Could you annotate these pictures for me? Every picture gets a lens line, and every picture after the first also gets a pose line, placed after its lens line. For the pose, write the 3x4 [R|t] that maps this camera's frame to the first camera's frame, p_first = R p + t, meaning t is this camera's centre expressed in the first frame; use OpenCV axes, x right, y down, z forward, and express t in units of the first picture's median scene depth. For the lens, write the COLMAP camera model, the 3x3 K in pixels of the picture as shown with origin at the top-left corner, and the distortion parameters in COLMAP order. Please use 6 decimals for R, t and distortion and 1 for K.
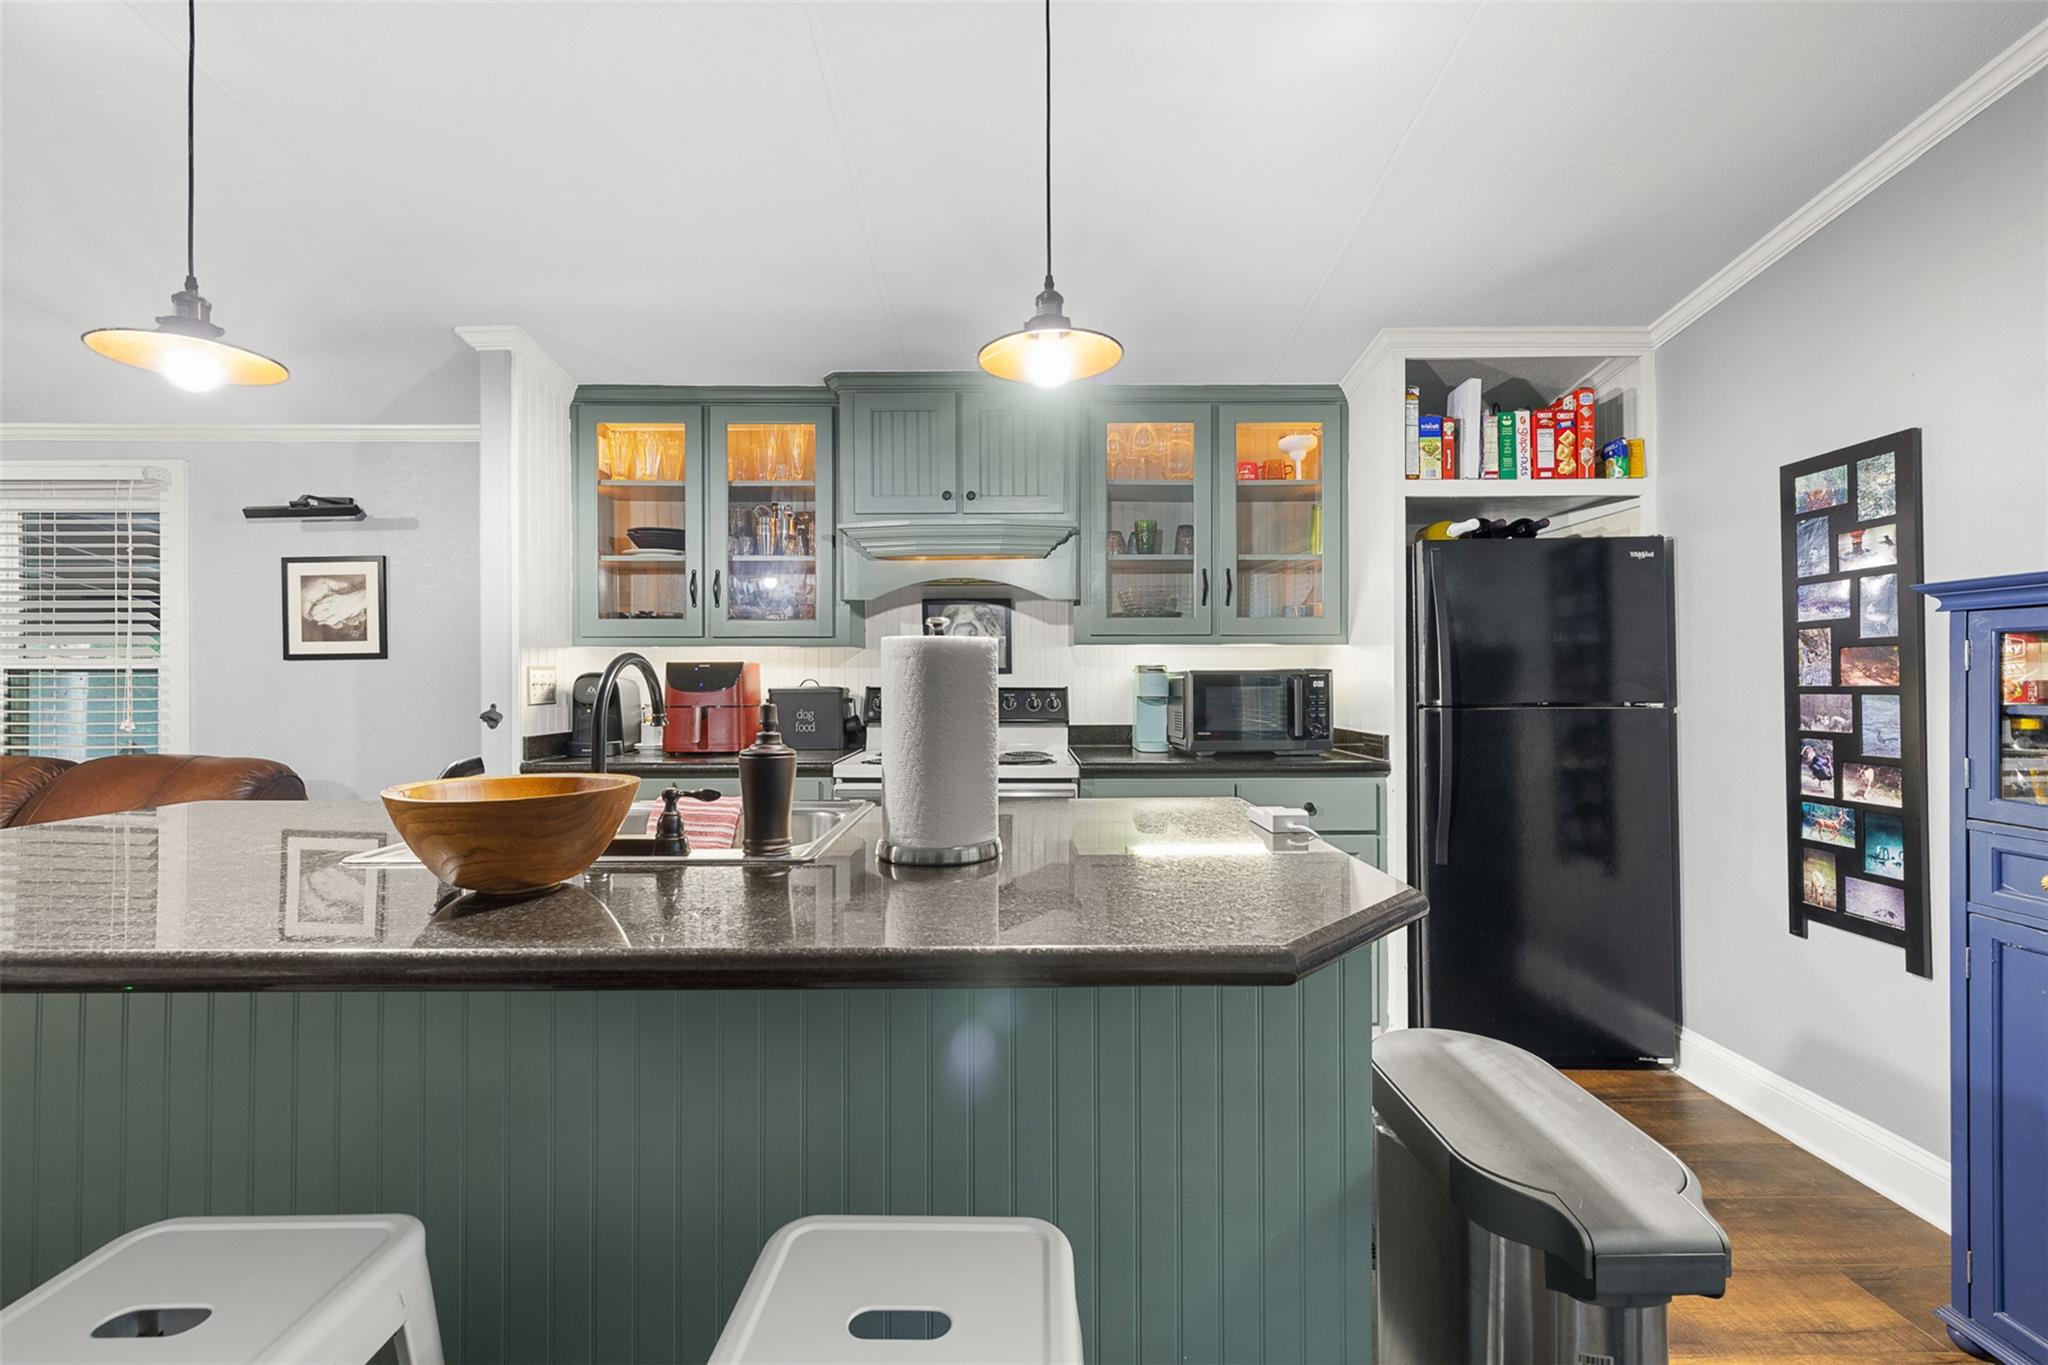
lens RADIAL K [[859.1, 0, 1020.4], [0, 859.1, 673.4], [0, 0, 1]] dist [0.002024, 0.000262]
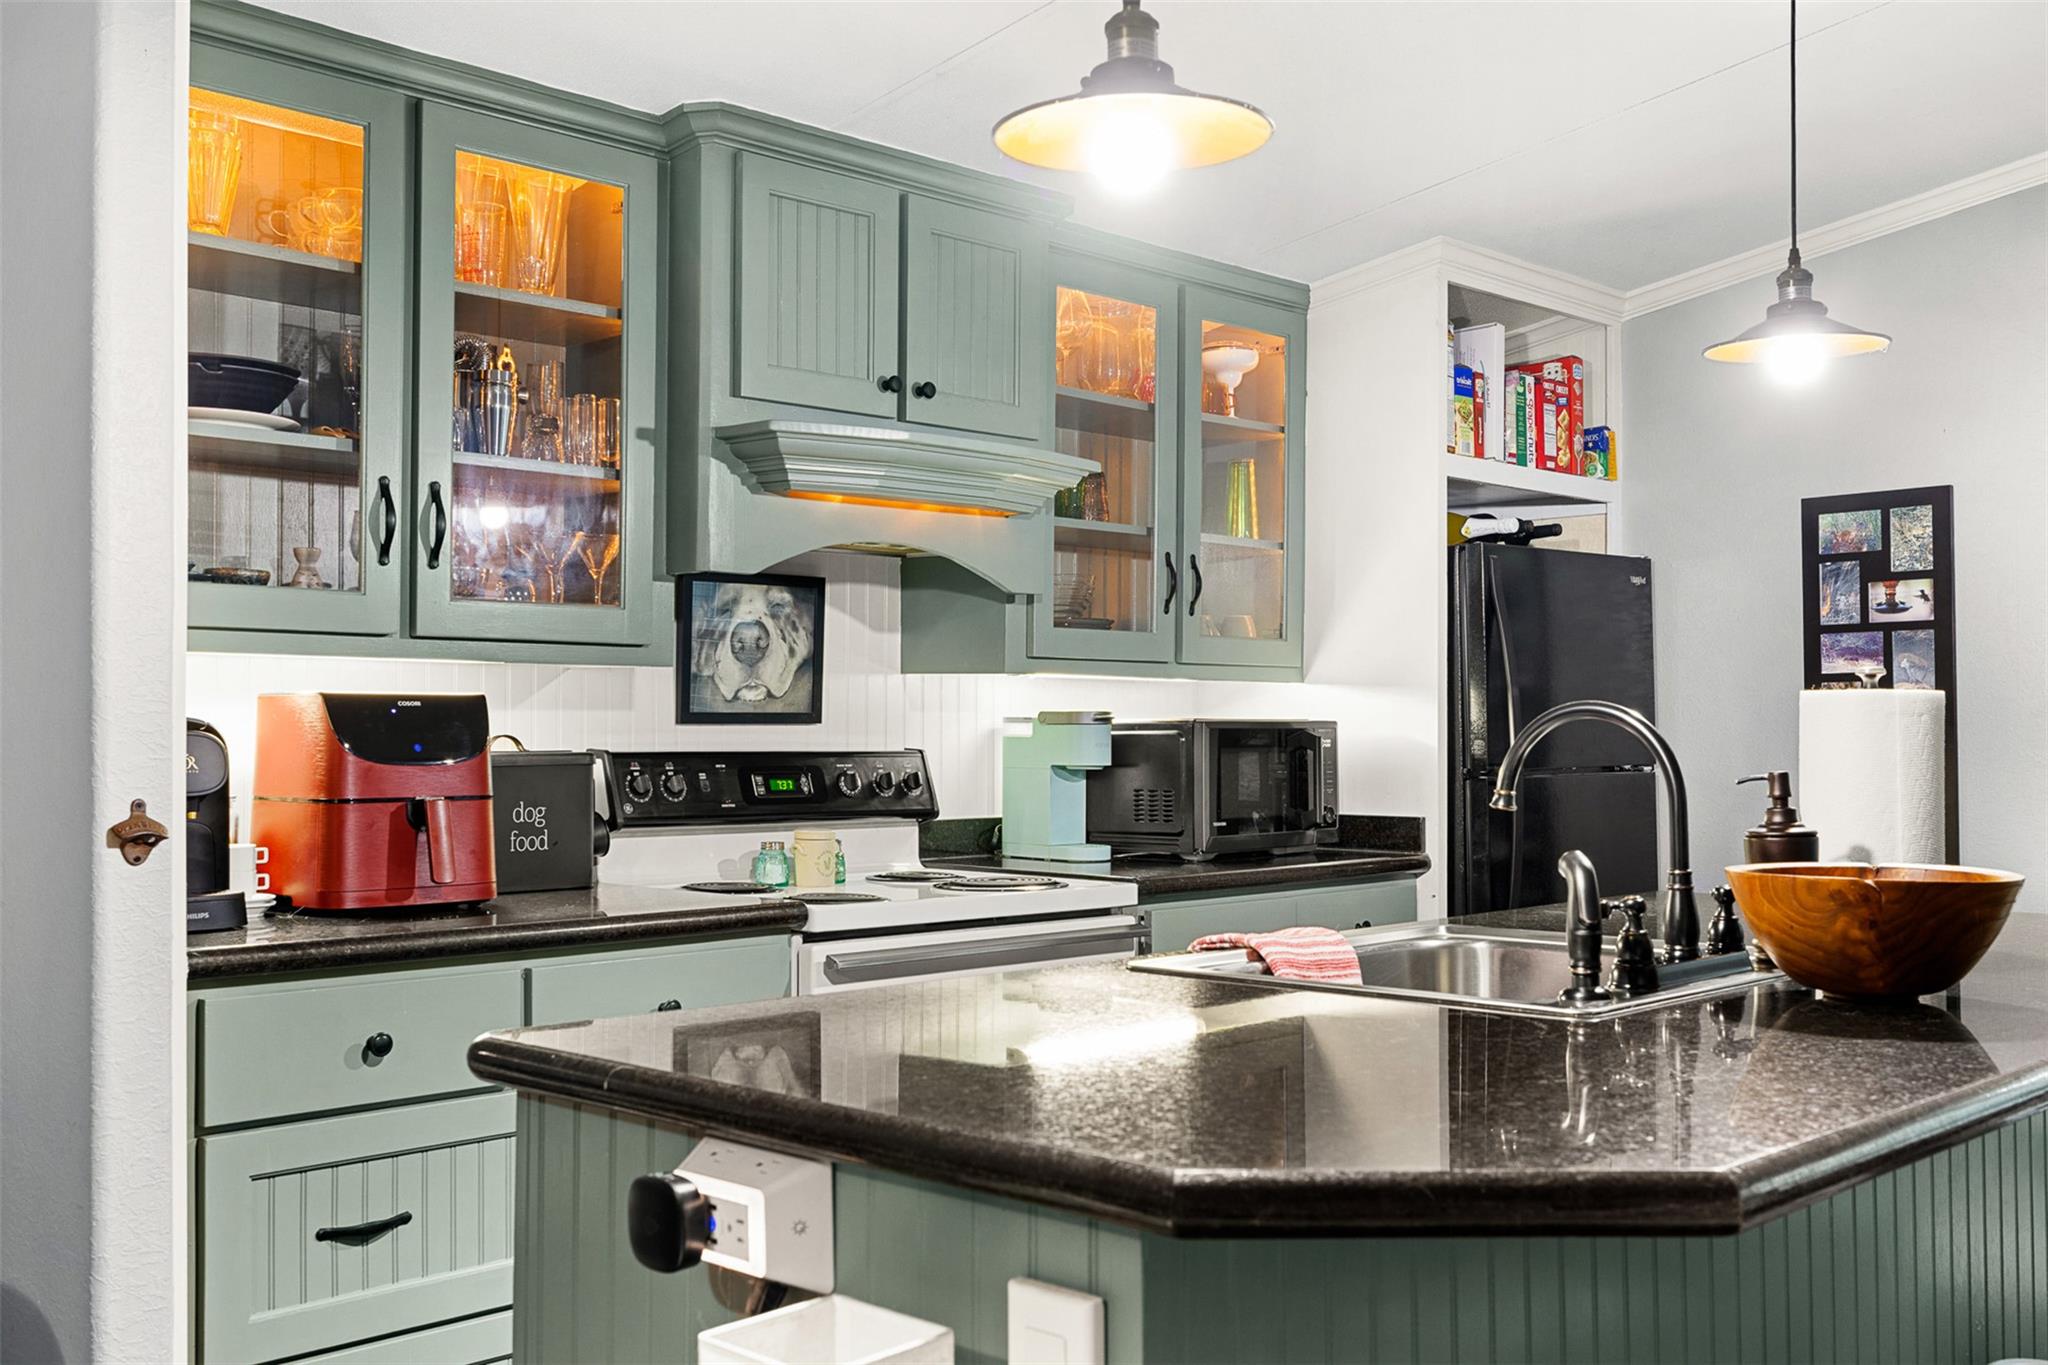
lens RADIAL K [[2005.4, 0, 1024.0], [0, 2005.4, 682.5], [0, 0, 1]] dist [-0.002028, -0.007725]
pose [[0.705784, 0.019688, 0.708153, -0.953749], [-0.007363, 0.999764, -0.020456, -0.001228], [-0.708389, 0.009224, 0.705762, 0.088894]]
